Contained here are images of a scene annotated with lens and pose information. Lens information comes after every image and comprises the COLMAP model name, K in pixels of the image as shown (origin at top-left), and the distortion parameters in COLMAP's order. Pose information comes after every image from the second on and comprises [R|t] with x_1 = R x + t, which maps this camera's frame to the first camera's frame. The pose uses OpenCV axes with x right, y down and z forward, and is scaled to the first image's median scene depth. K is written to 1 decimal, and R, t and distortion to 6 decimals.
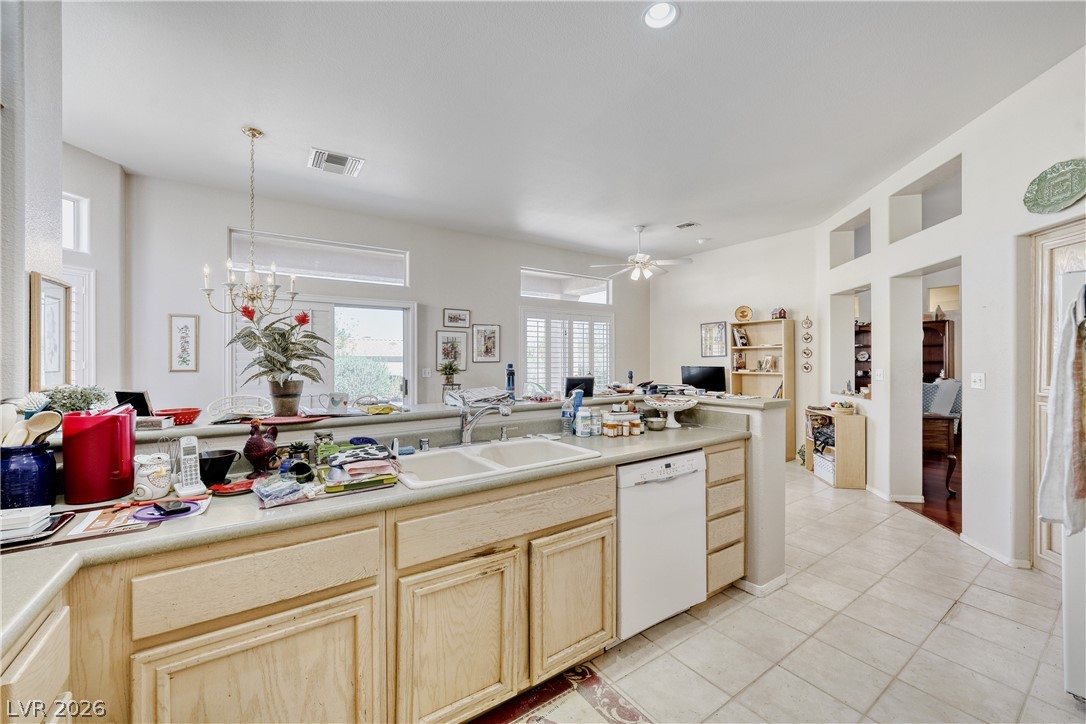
lens RADIAL K [[426.2, 0, 541.8], [0, 426.2, 360.1], [0, 0, 1]] dist [-0.020207, 0.006042]
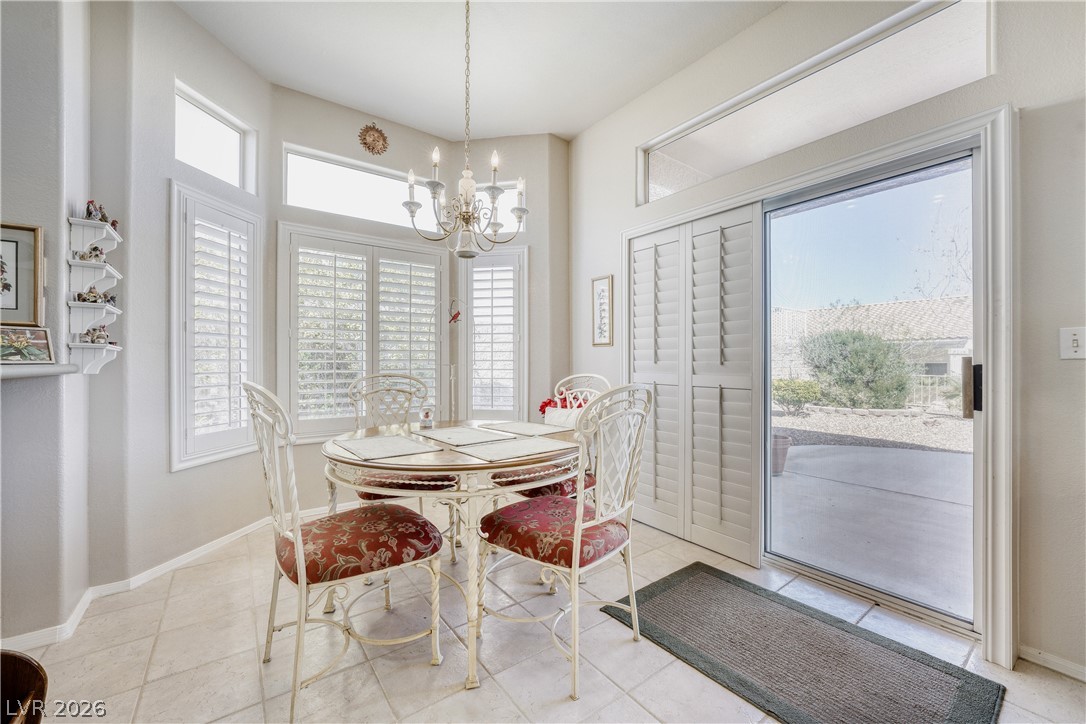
lens RADIAL K [[426.2, 0, 541.8], [0, 426.2, 360.1], [0, 0, 1]] dist [-0.020207, 0.006042]
pose [[0.036952, 0.000680, -0.999317, -0.012393], [-0.003073, 0.999995, 0.000567, 0.055876], [0.999312, 0.003049, 0.036954, 0.838964]]
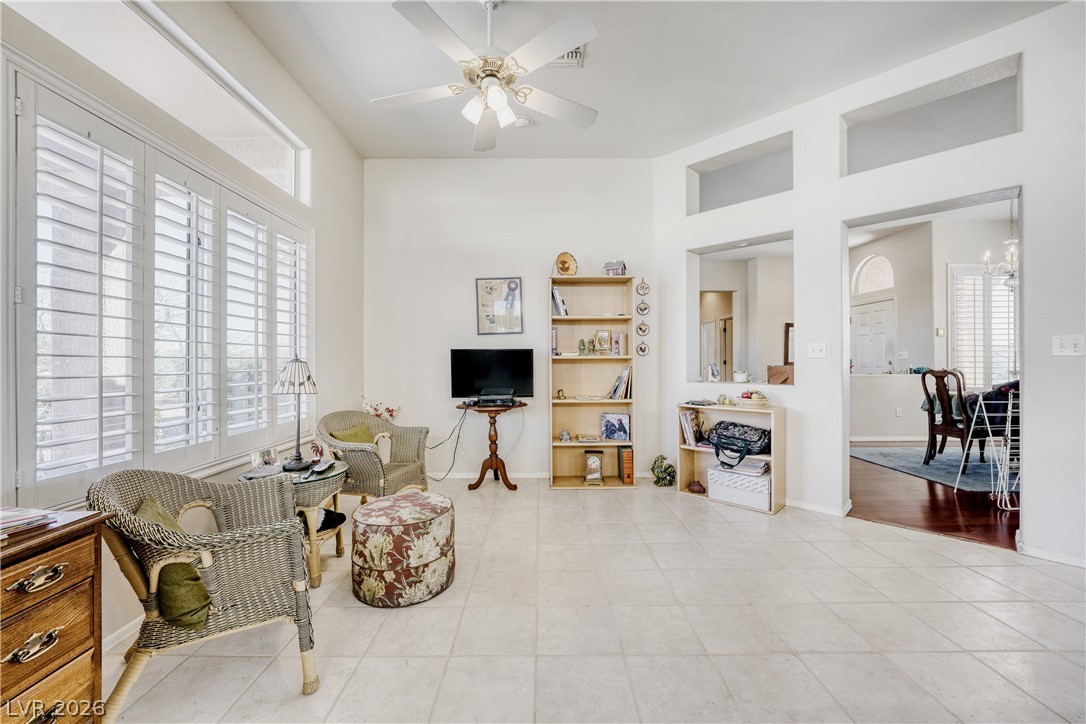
lens RADIAL K [[426.2, 0, 541.8], [0, 426.2, 360.1], [0, 0, 1]] dist [-0.020207, 0.006042]
pose [[0.565755, 0.003618, 0.824565, -0.100747], [0.005660, 0.999950, -0.008270, 0.056385], [-0.824554, 0.009346, 0.565706, 0.993332]]
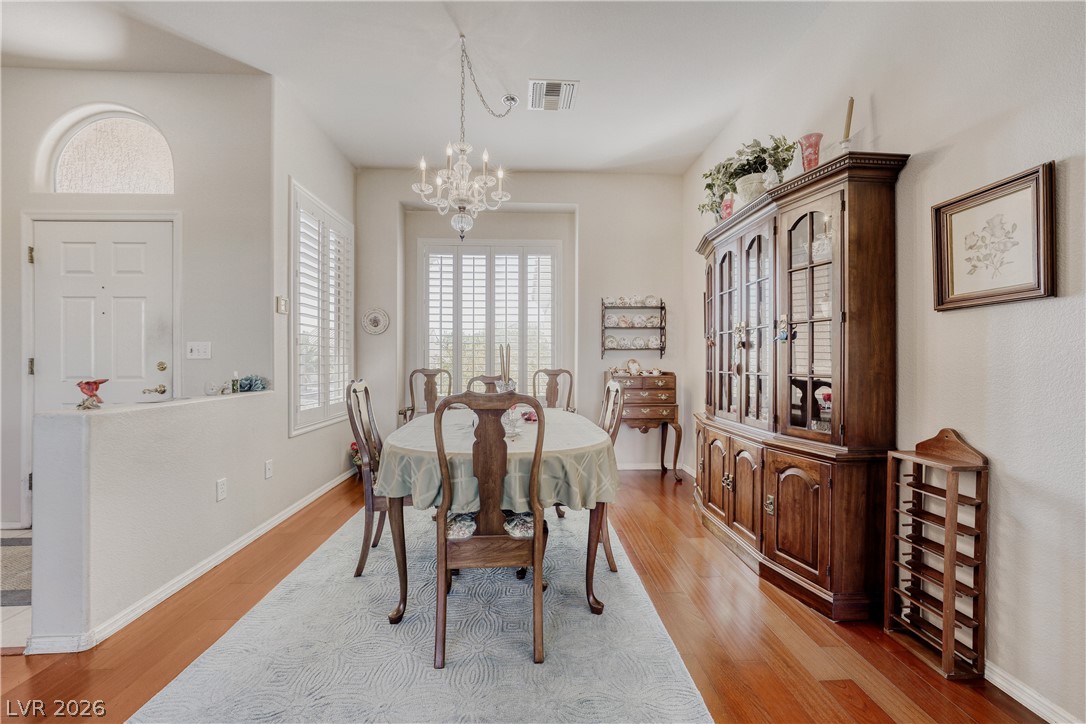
lens RADIAL K [[426.2, 0, 541.8], [0, 426.2, 360.1], [0, 0, 1]] dist [-0.020207, 0.006042]
pose [[-0.847393, 0.000421, 0.530966, 1.068020], [0.003521, 0.999982, 0.004827, 0.048537], [-0.530954, 0.005960, -0.847380, 1.061404]]
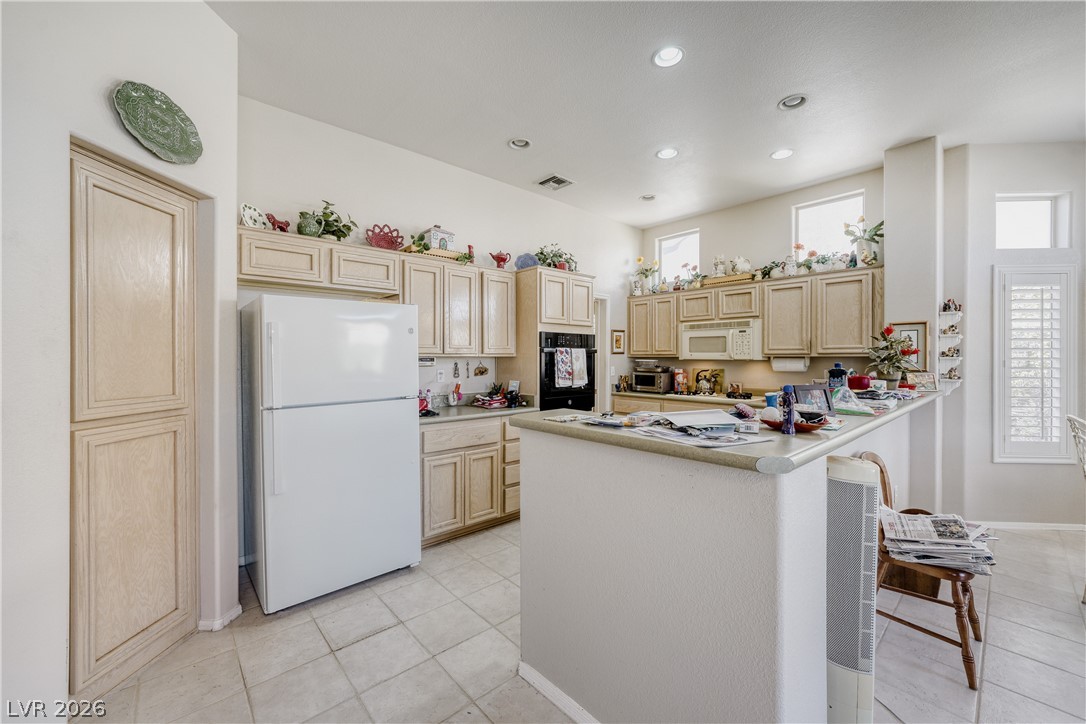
lens RADIAL K [[426.2, 0, 541.8], [0, 426.2, 360.1], [0, 0, 1]] dist [-0.020207, 0.006042]
pose [[-0.991762, 0.001824, -0.128078, 0.393569], [0.000811, 0.999968, 0.007963, -0.002572], [0.128089, 0.007793, -0.991732, 1.069611]]
